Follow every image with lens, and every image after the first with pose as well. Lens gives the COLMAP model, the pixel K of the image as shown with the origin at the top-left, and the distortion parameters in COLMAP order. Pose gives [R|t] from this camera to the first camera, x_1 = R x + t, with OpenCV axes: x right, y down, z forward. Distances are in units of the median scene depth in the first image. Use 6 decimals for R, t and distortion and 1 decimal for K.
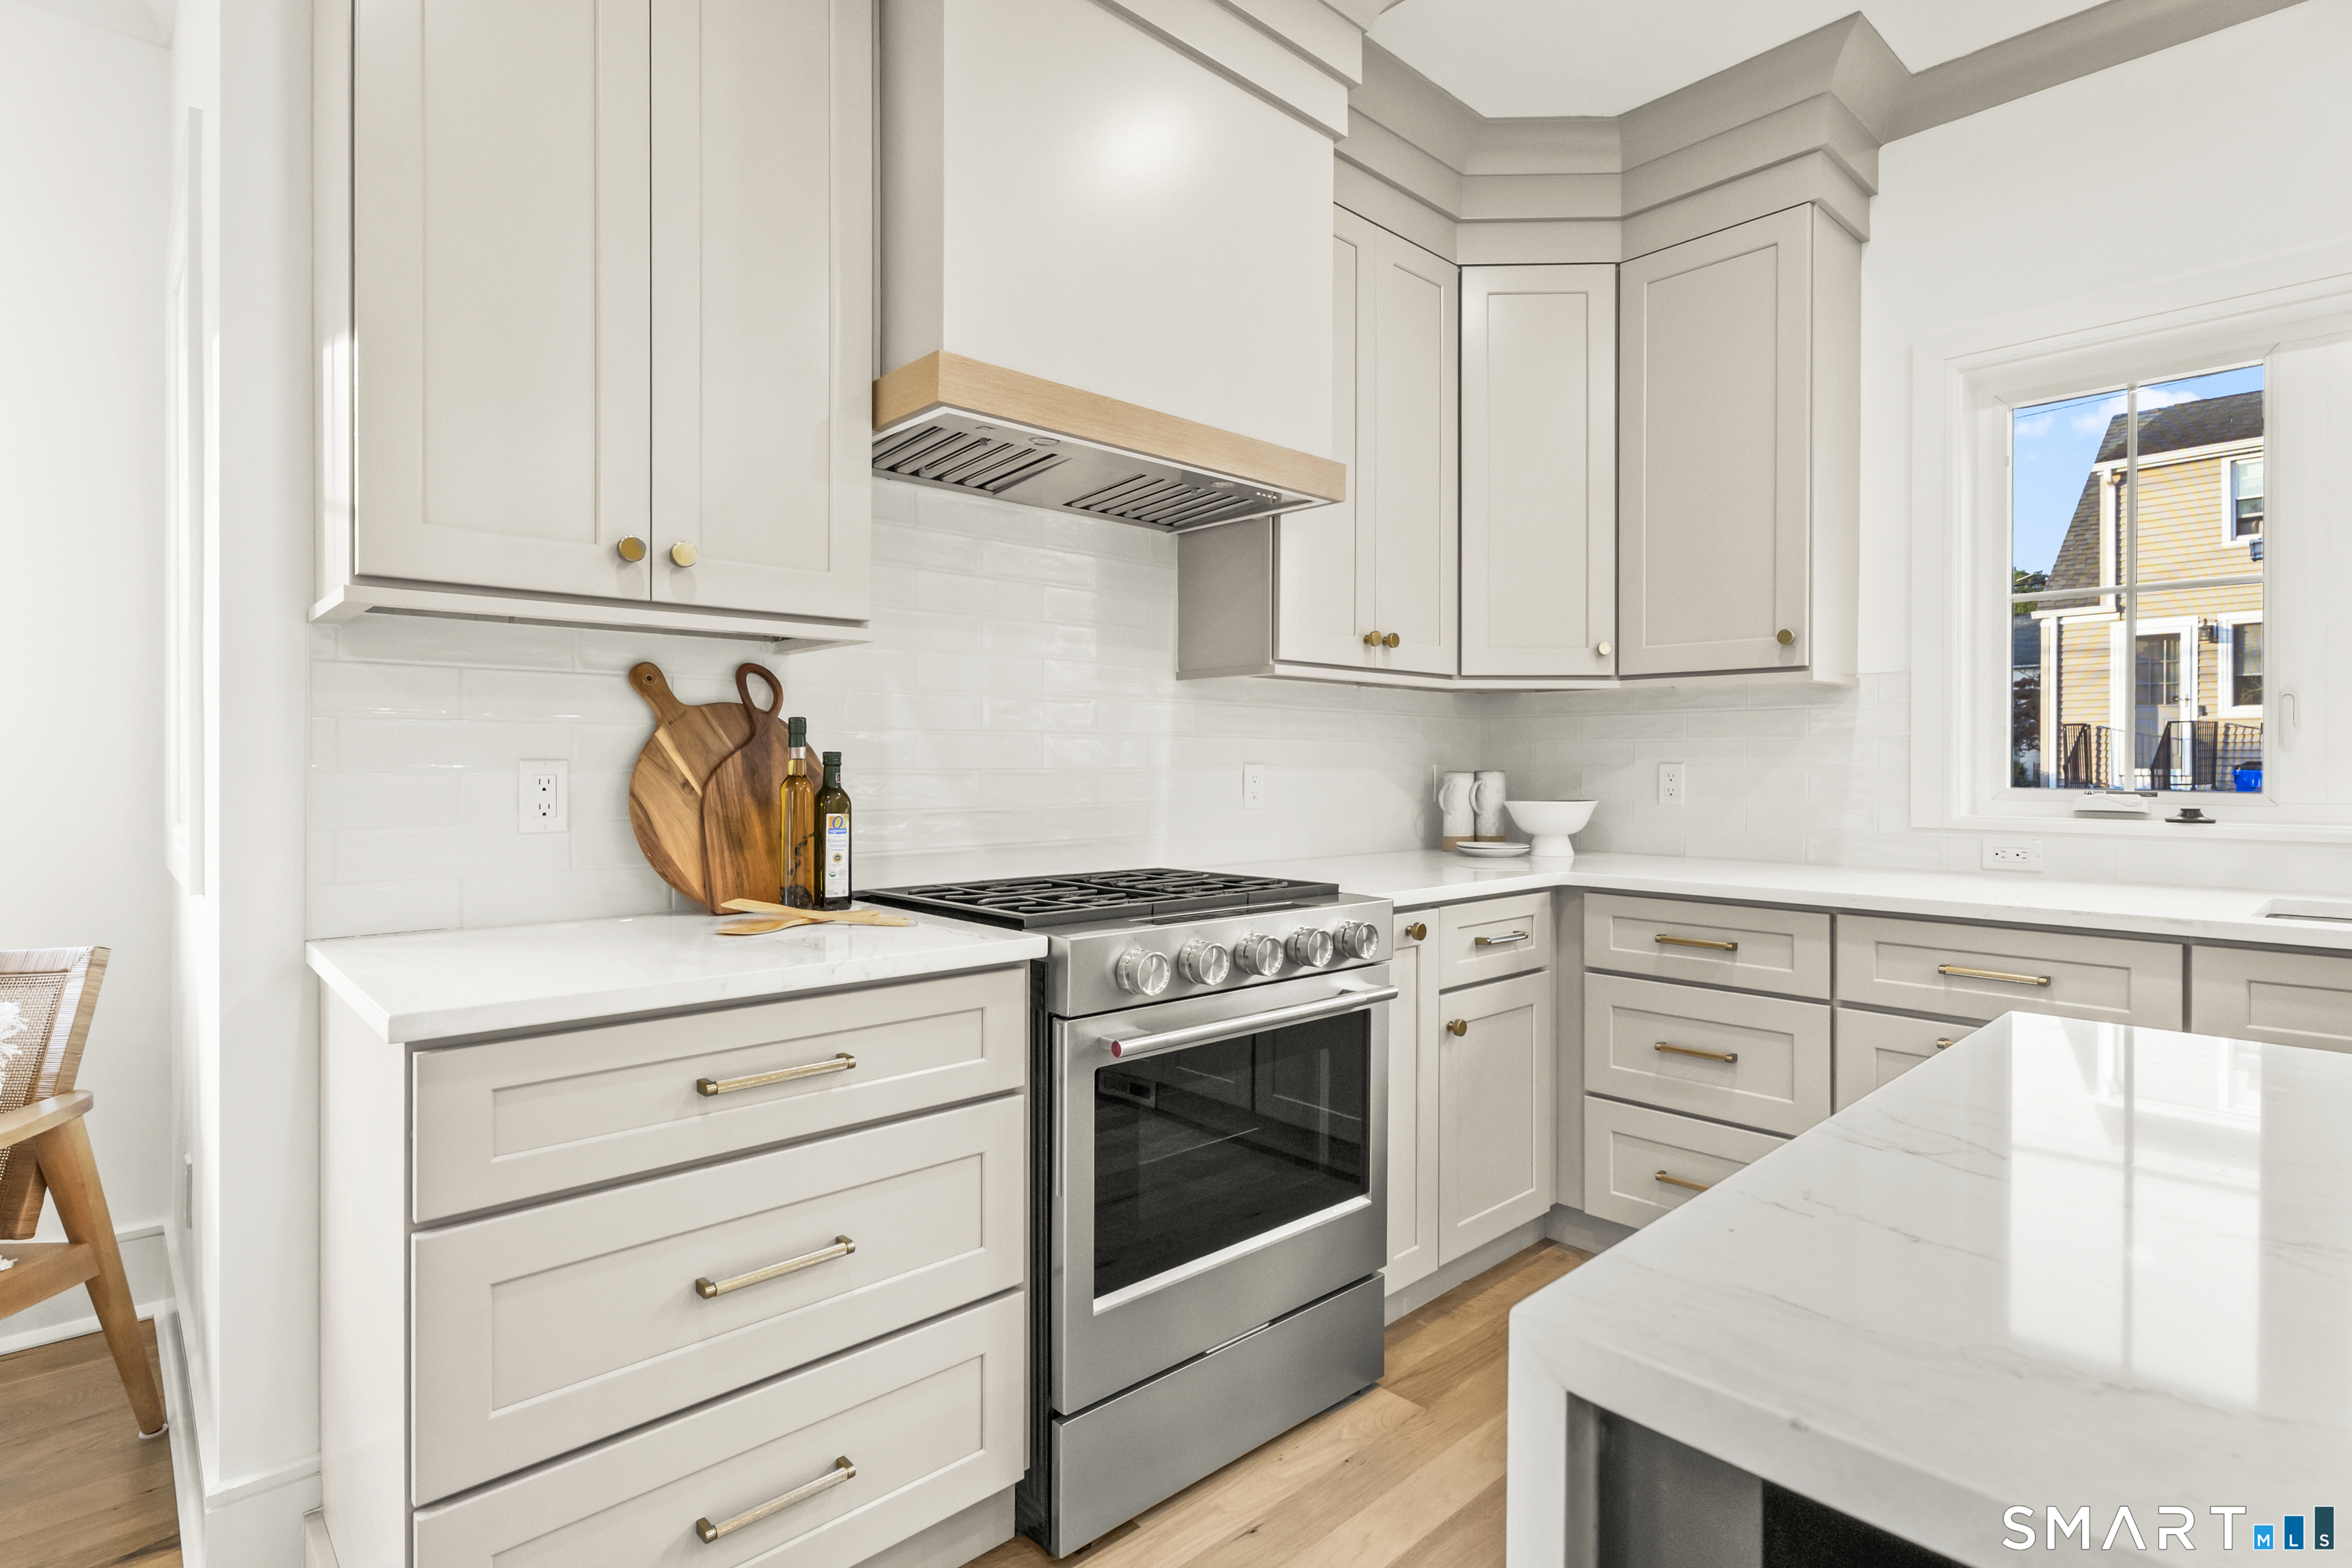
lens RADIAL K [[1160.4, 0, 1168.3], [0, 1160.4, 758.2], [0, 0, 1]] dist [0.000214, -0.000984]
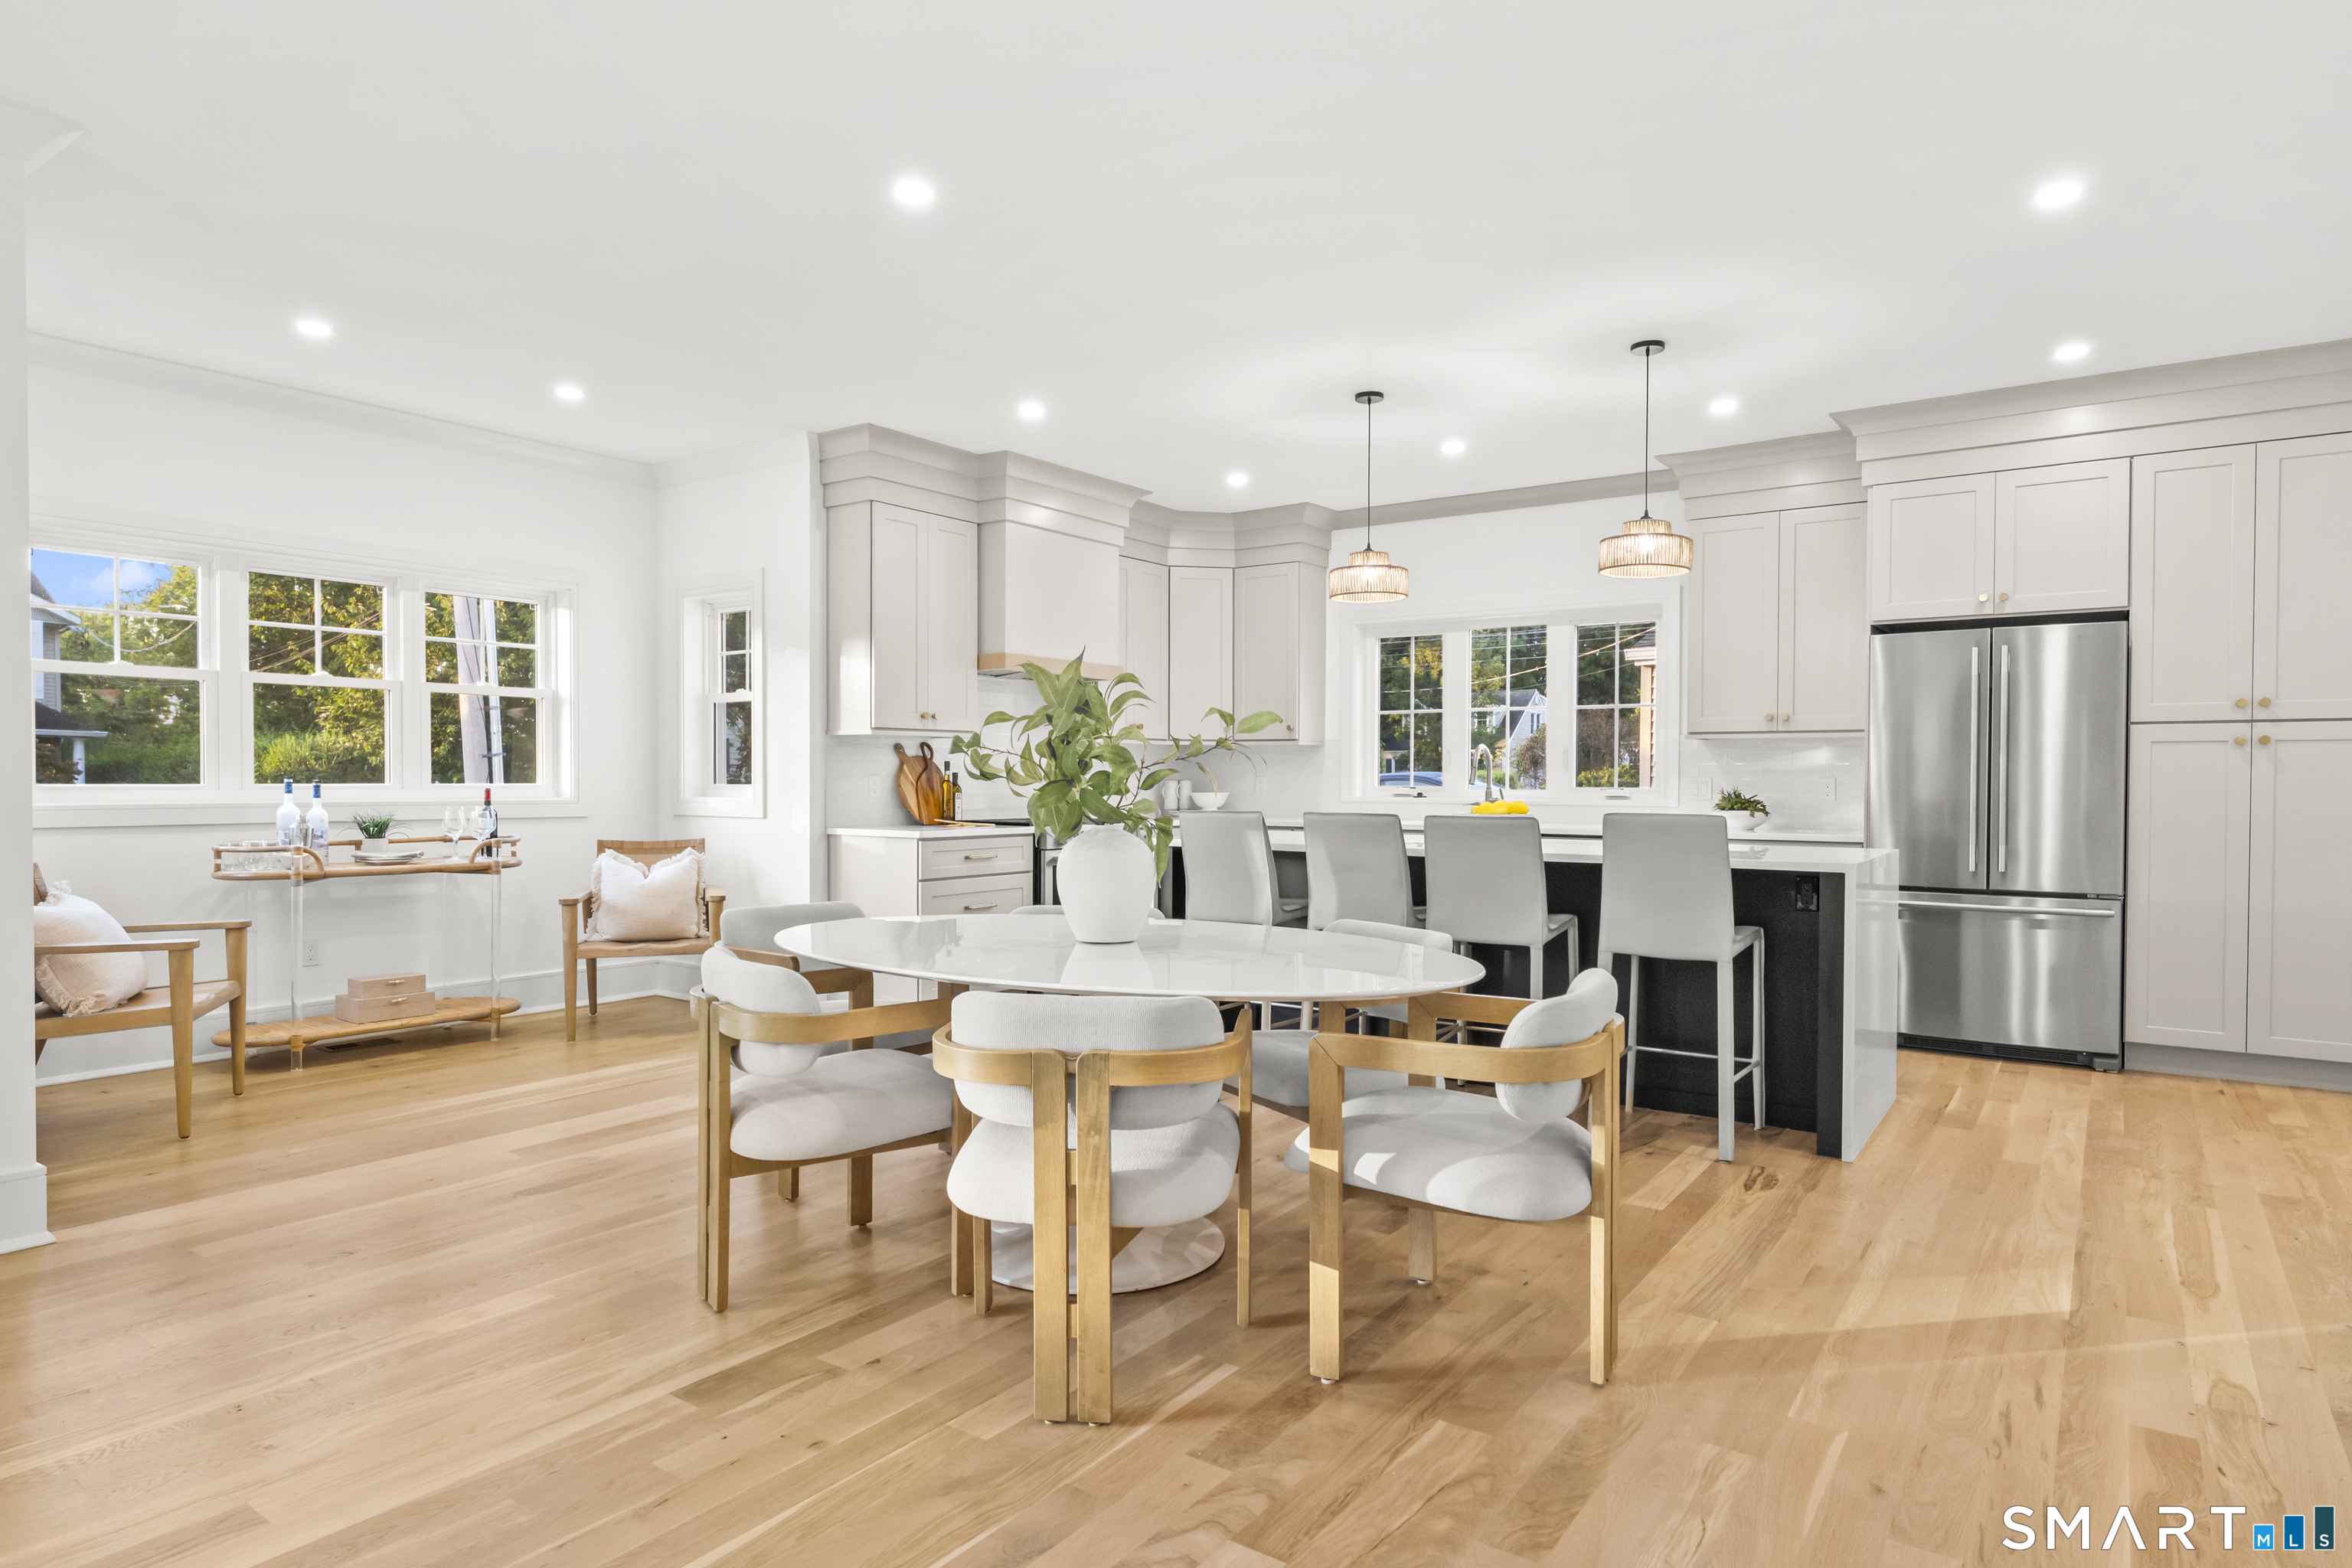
lens RADIAL K [[1341.4, 0, 1192.3], [0, 1341.4, 786.7], [0, 0, 1]] dist [0.003171, 0.001771]
pose [[0.976951, -0.001147, 0.213462, -0.301371], [-0.001387, 0.999930, 0.011719, -0.006591], [-0.213460, -0.011744, 0.976881, -1.769604]]
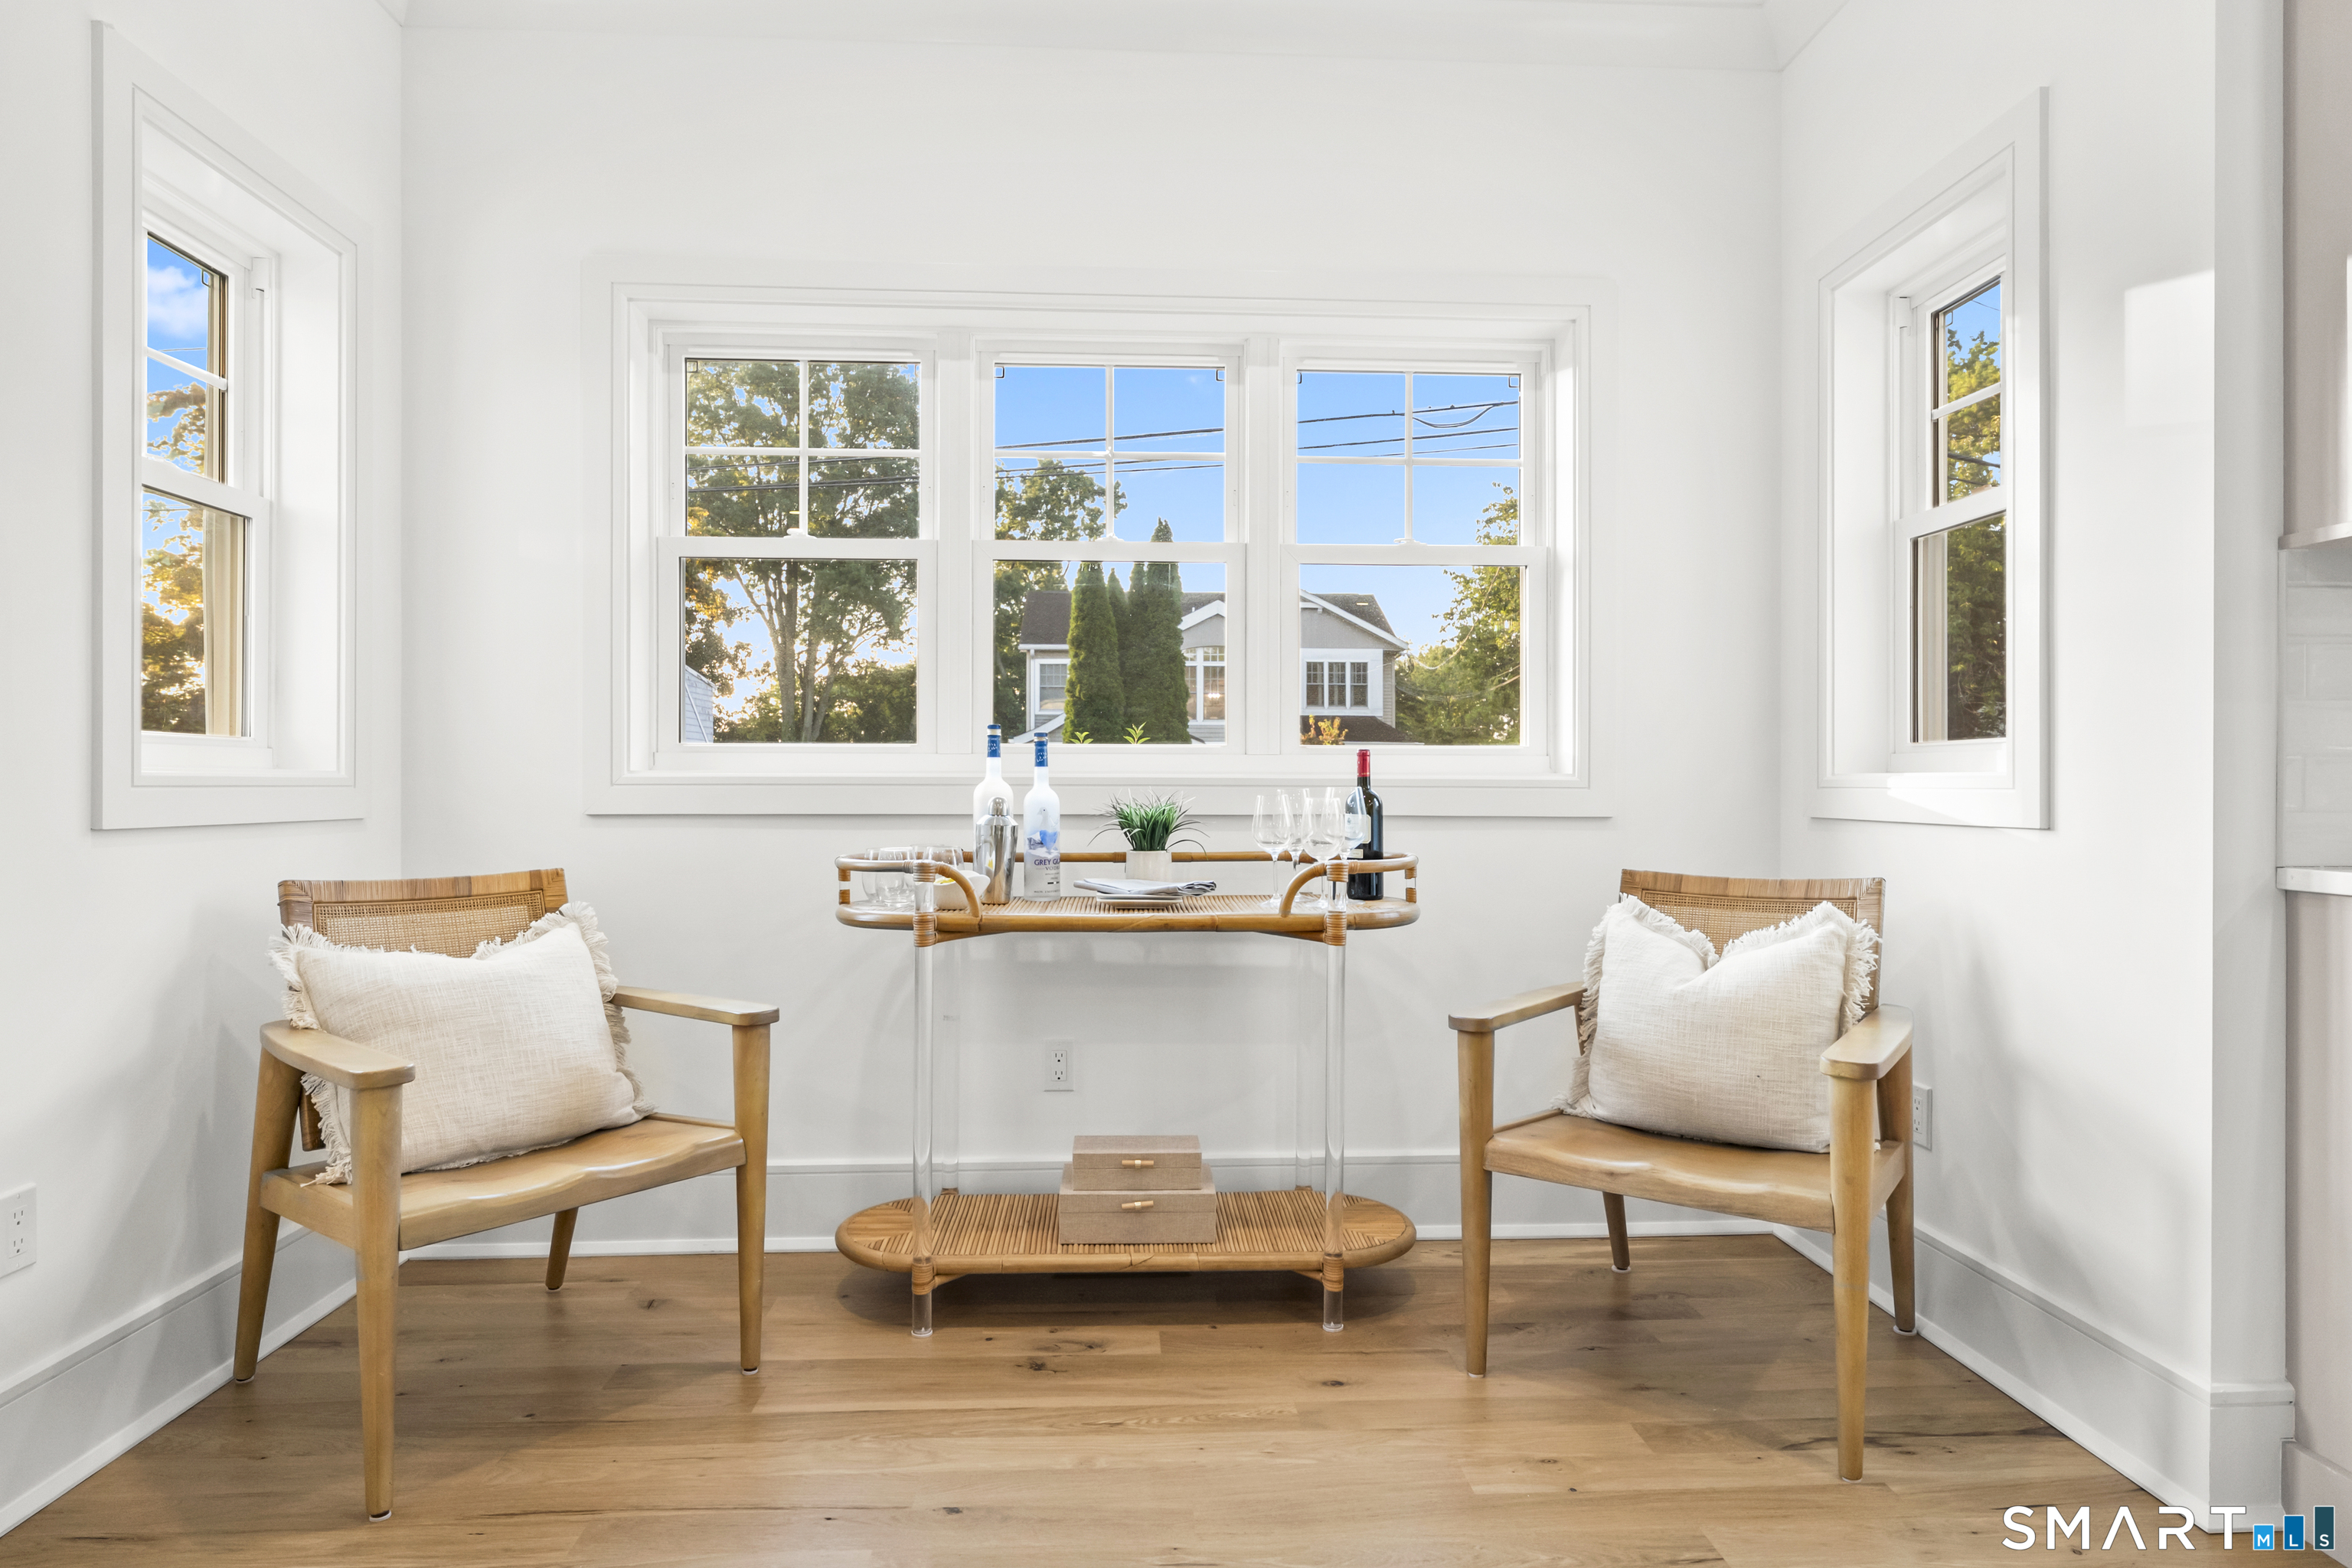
lens RADIAL K [[1341.4, 0, 1192.3], [0, 1341.4, 786.7], [0, 0, 1]] dist [0.003171, 0.001771]
pose [[0.771267, 0.000795, -0.636511, -0.411903], [0.003816, 0.999975, 0.005873, 0.043418], [0.636500, -0.006959, 0.771245, -0.282092]]
